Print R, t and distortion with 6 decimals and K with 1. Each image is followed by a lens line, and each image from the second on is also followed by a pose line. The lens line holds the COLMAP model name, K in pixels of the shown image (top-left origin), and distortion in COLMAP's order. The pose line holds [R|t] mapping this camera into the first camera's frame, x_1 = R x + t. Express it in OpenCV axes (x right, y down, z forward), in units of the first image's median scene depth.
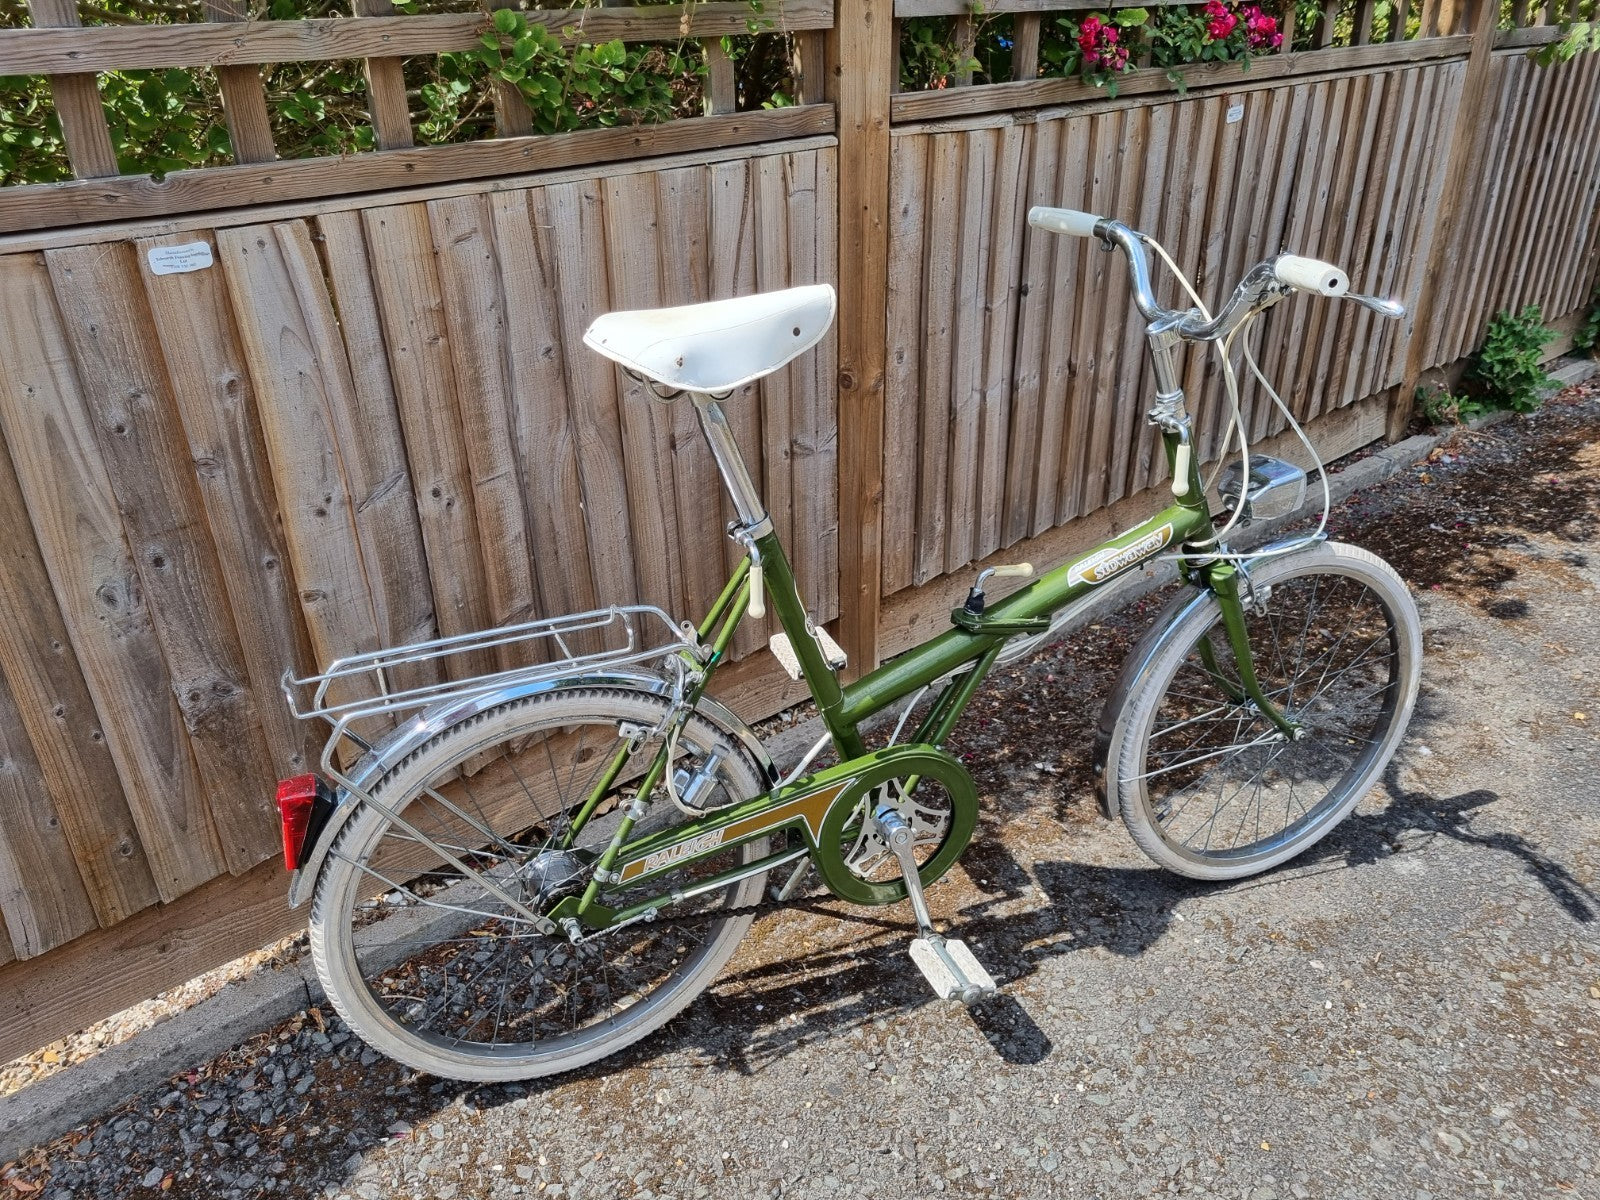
lens RADIAL K [[1216.2, 0, 792.4], [0, 1216.2, 597.3], [0, 0, 1]] dist [0.053190, -0.039147]
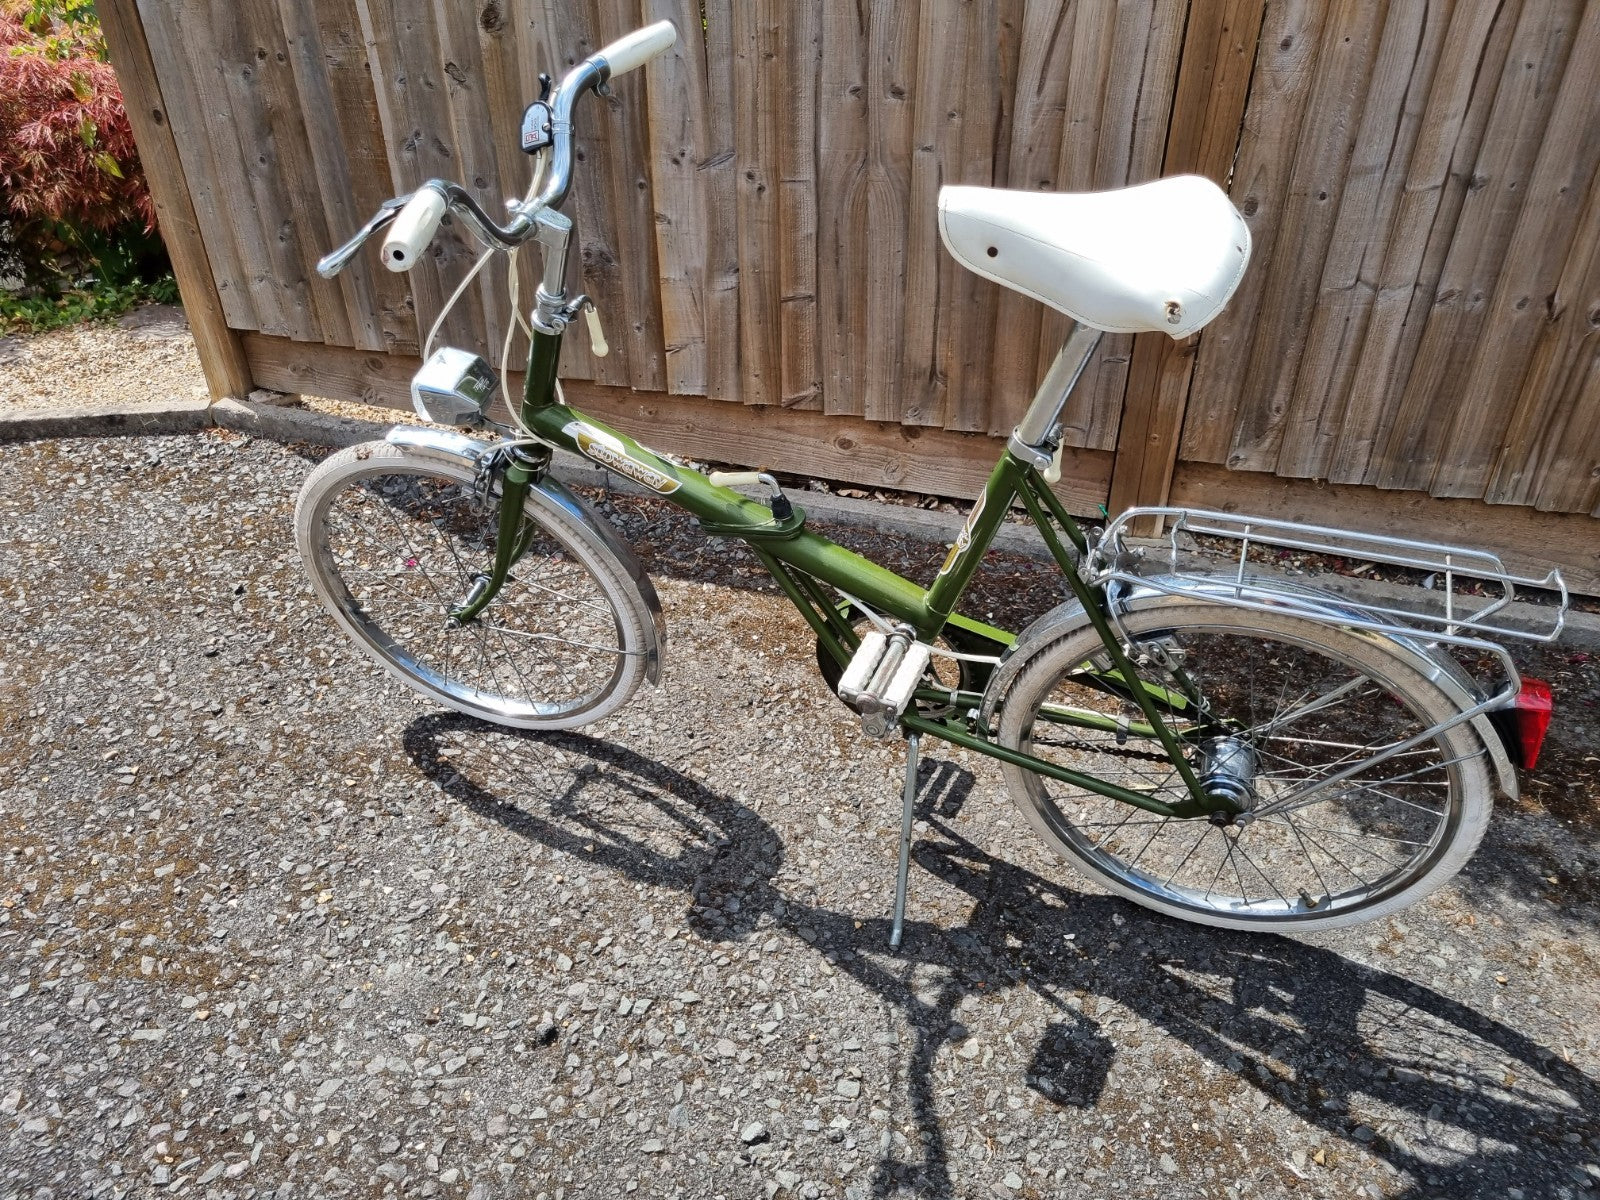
lens RADIAL K [[1216.6, 0, 809.4], [0, 1216.6, 611.6], [0, 0, 1]] dist [0.054789, -0.040479]
pose [[0.539226, 0.486751, -0.687248, 0.891350], [-0.396117, 0.866738, 0.303077, -0.101415], [0.743187, 0.108803, 0.660178, 0.197511]]
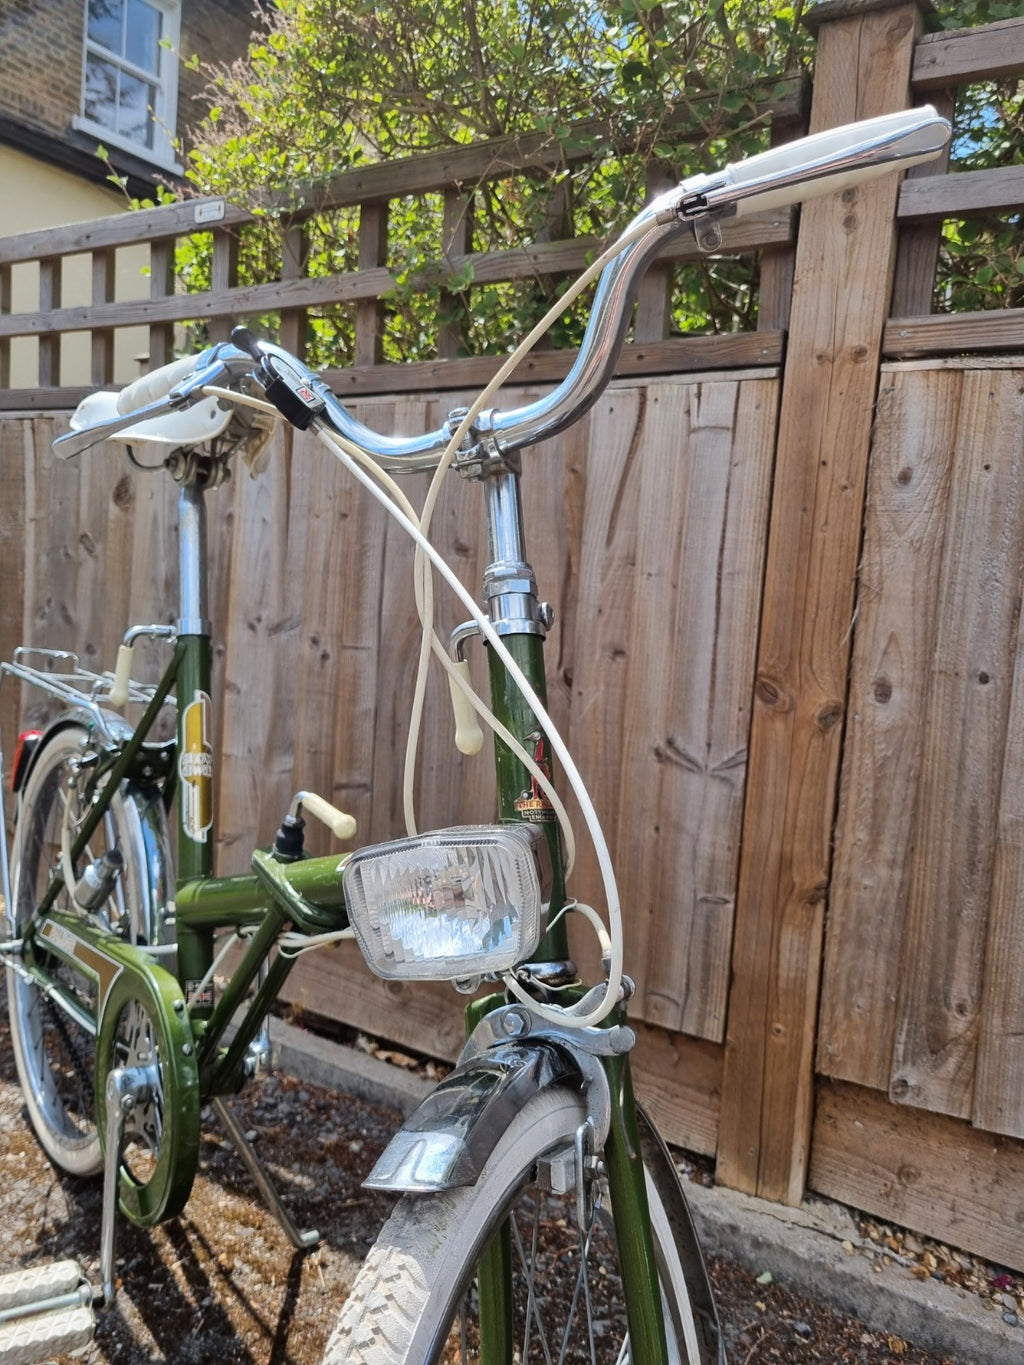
lens RADIAL K [[1050.4, 0, 505.0], [0, 1050.4, 670.5], [0, 0, 1]] dist [0.040260, -0.031899]
pose [[0.305114, 0.113035, -0.945584, 0.711060], [-0.500069, 0.864036, -0.058072, -0.091531], [0.810454, 0.490576, 0.320155, 0.815324]]
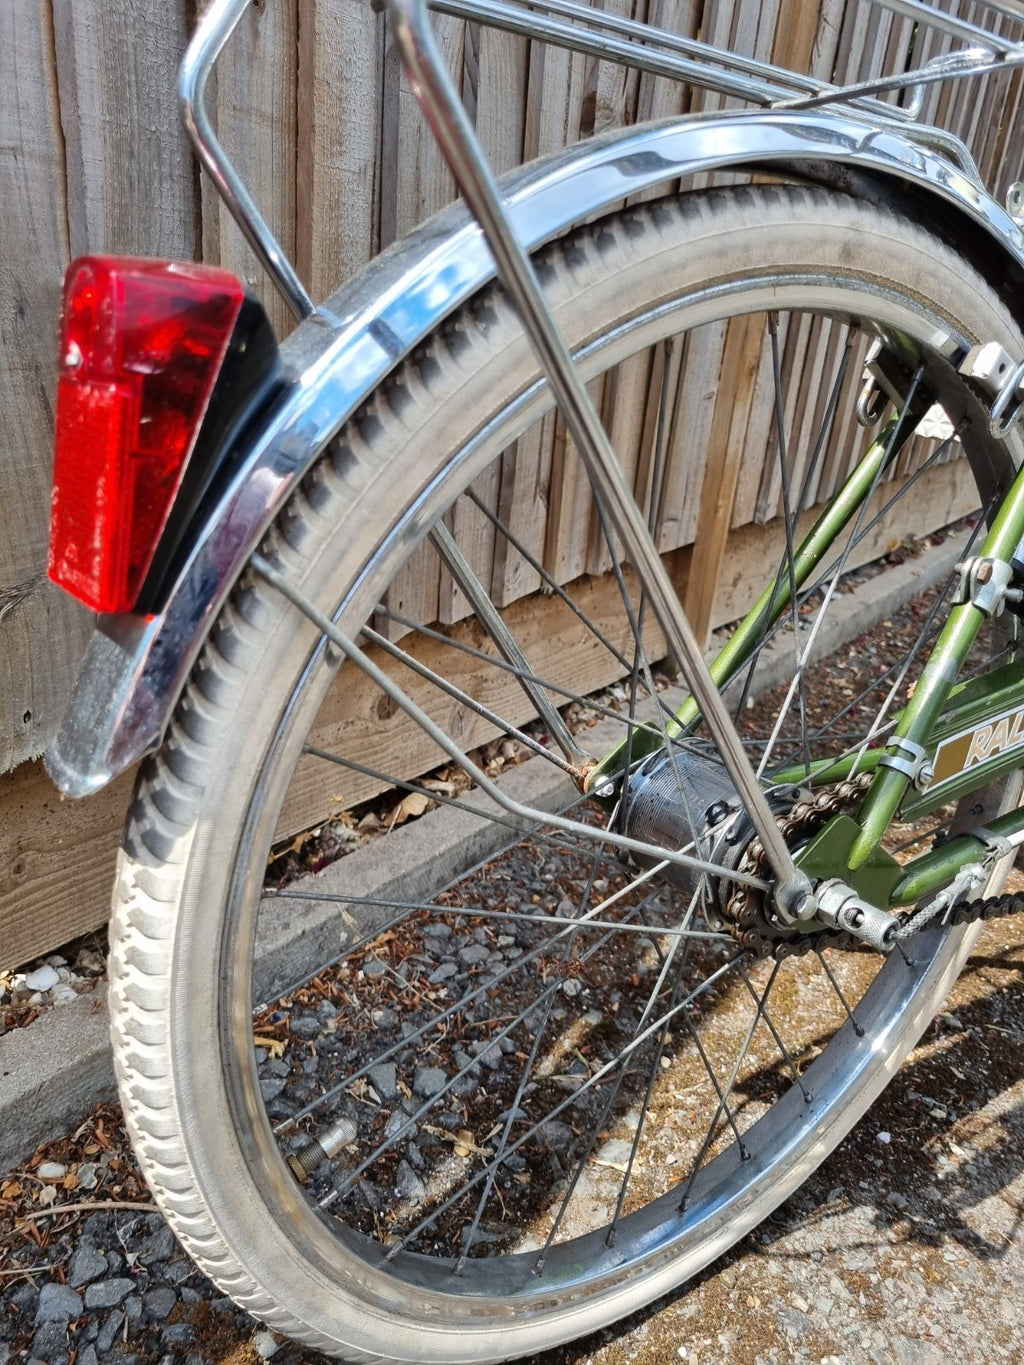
lens RADIAL K [[1044.0, 0, 510.1], [0, 1044.0, 689.2], [0, 0, 1]] dist [0.052739, -0.047069]
pose [[0.962473, 0.003122, 0.271361, -0.292181], [0.021116, 0.996041, -0.086353, 0.195020], [-0.270556, 0.088842, 0.958596, 0.634268]]
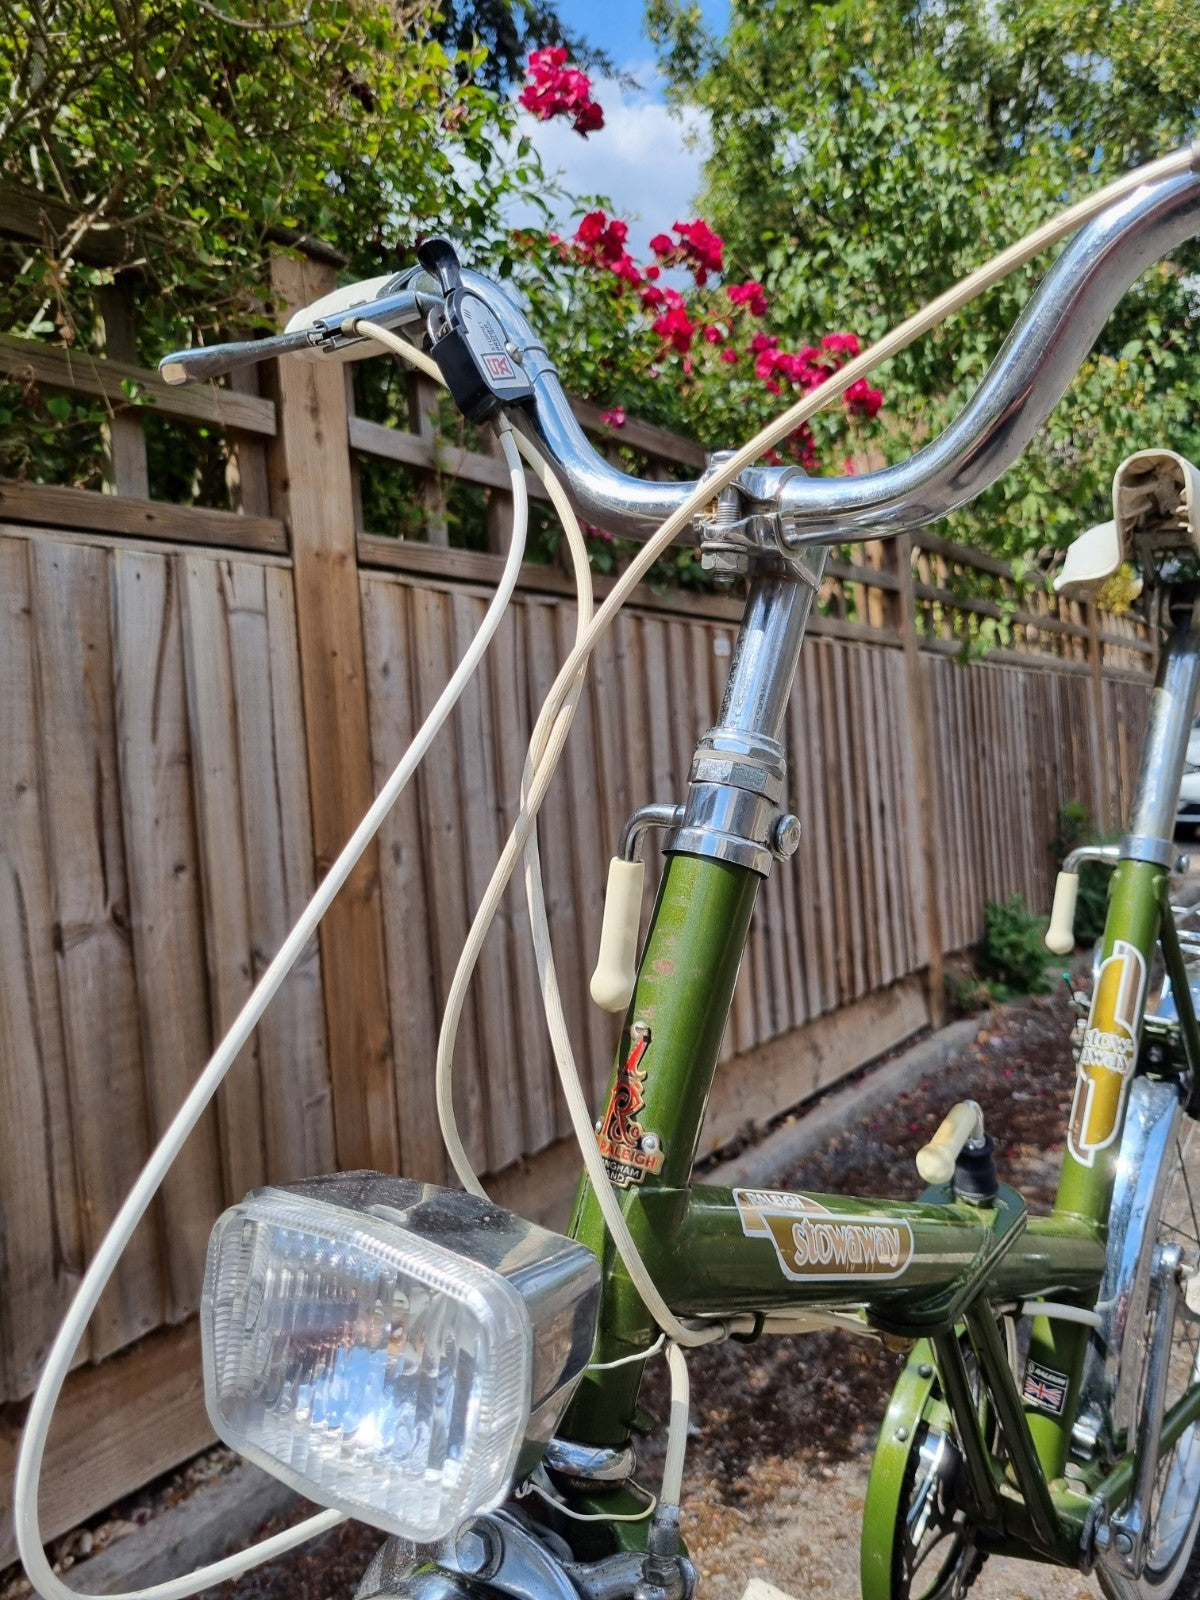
lens RADIAL K [[1235.6, 0, 611.3], [0, 1235.6, 794.6], [0, 0, 1]] dist [0.038737, -0.035472]
pose [[0.957890, -0.053501, 0.282107, 0.001114], [0.176468, 0.884731, -0.431405, 0.157640], [-0.226508, 0.463022, 0.856916, 0.370234]]
